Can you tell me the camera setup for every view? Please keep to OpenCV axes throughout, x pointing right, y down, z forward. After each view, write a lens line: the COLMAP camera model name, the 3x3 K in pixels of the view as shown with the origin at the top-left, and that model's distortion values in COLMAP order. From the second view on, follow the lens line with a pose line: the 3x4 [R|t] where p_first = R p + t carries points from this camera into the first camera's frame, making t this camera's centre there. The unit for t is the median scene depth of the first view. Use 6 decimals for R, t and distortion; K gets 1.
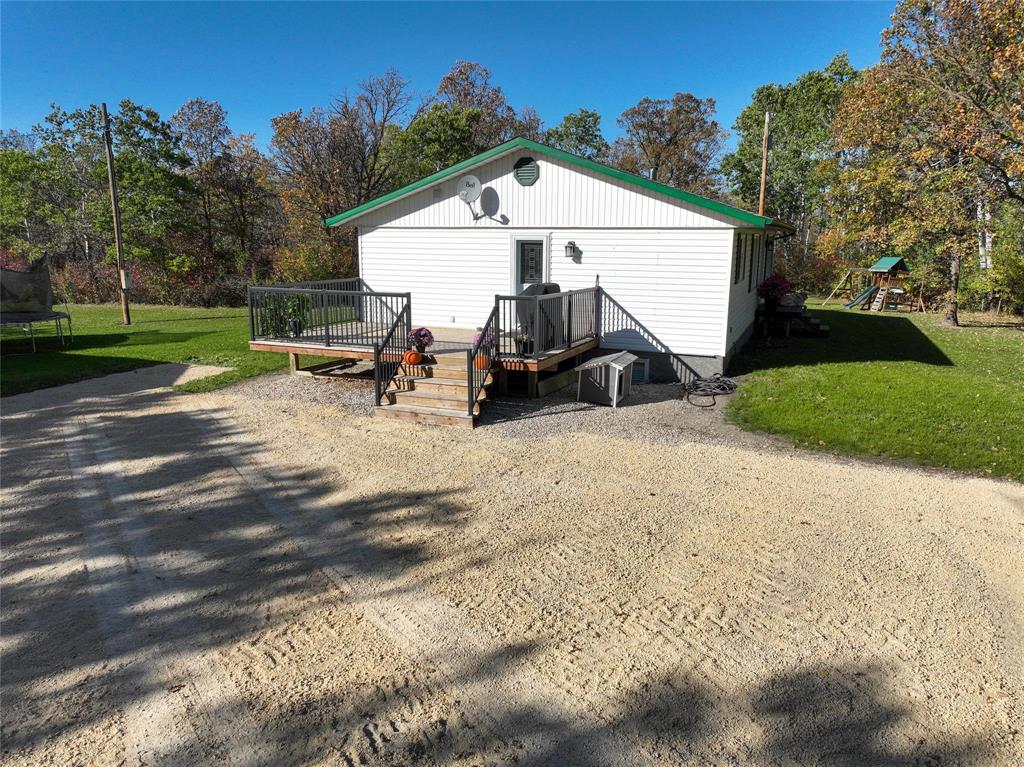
lens RADIAL K [[721.9, 0, 513.1], [0, 721.9, 379.8], [0, 0, 1]] dist [0.018178, -0.000992]
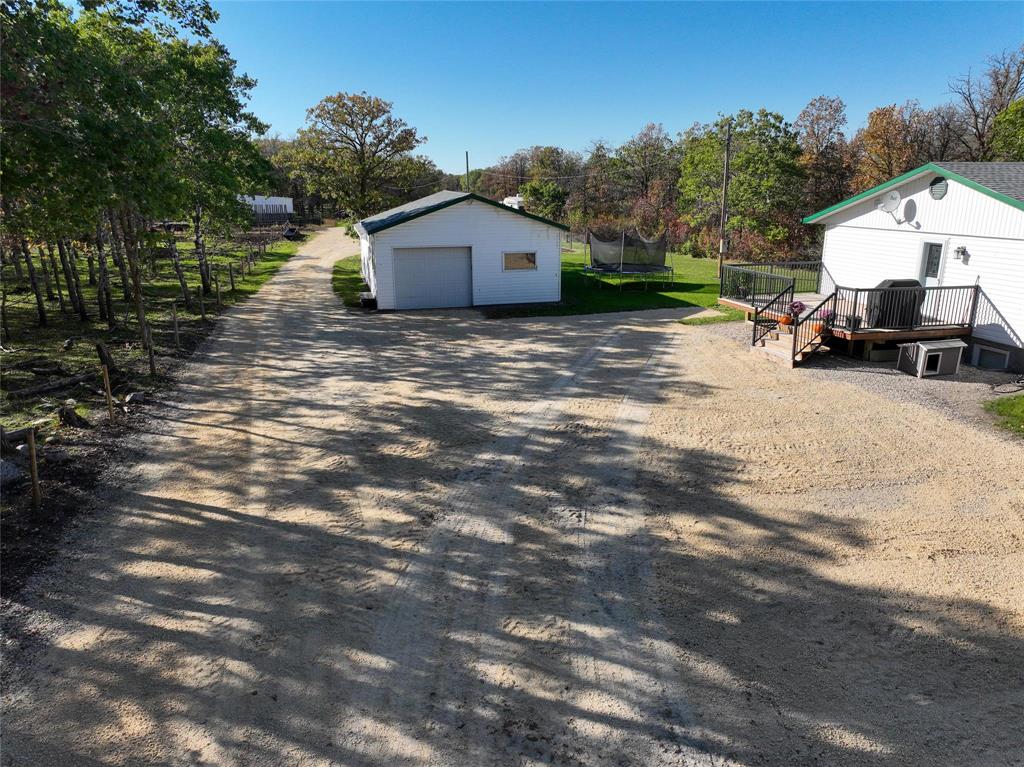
lens RADIAL K [[721.9, 0, 510.5], [0, 721.9, 383.1], [0, 0, 1]] dist [0.018178, -0.000992]
pose [[0.614814, 0.203310, -0.762016, 0.595579], [-0.147619, 0.978791, 0.142044, -0.026739], [0.774734, 0.025157, 0.631787, -0.366777]]
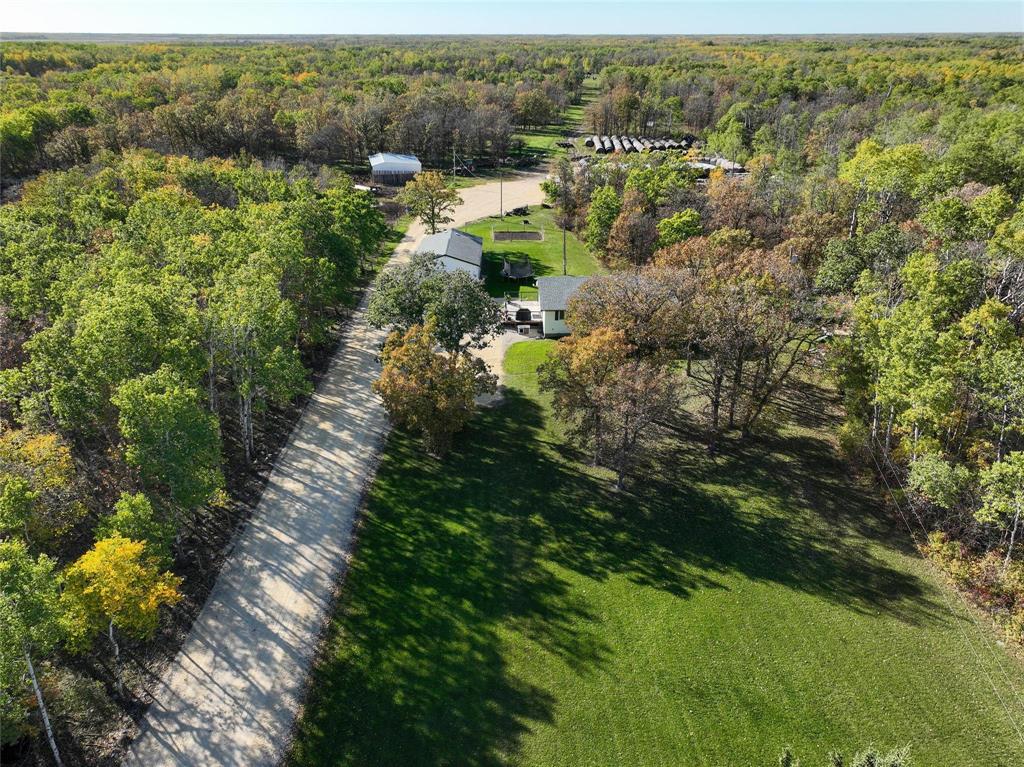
lens RADIAL K [[721.9, 0, 511.8], [0, 721.9, 383.6], [0, 0, 1]] dist [0.018178, -0.000992]
pose [[0.422245, 0.394684, -0.816048, 4.102380], [-0.177182, 0.918807, 0.352705, -1.334379], [0.888997, -0.004339, 0.457893, -1.361210]]
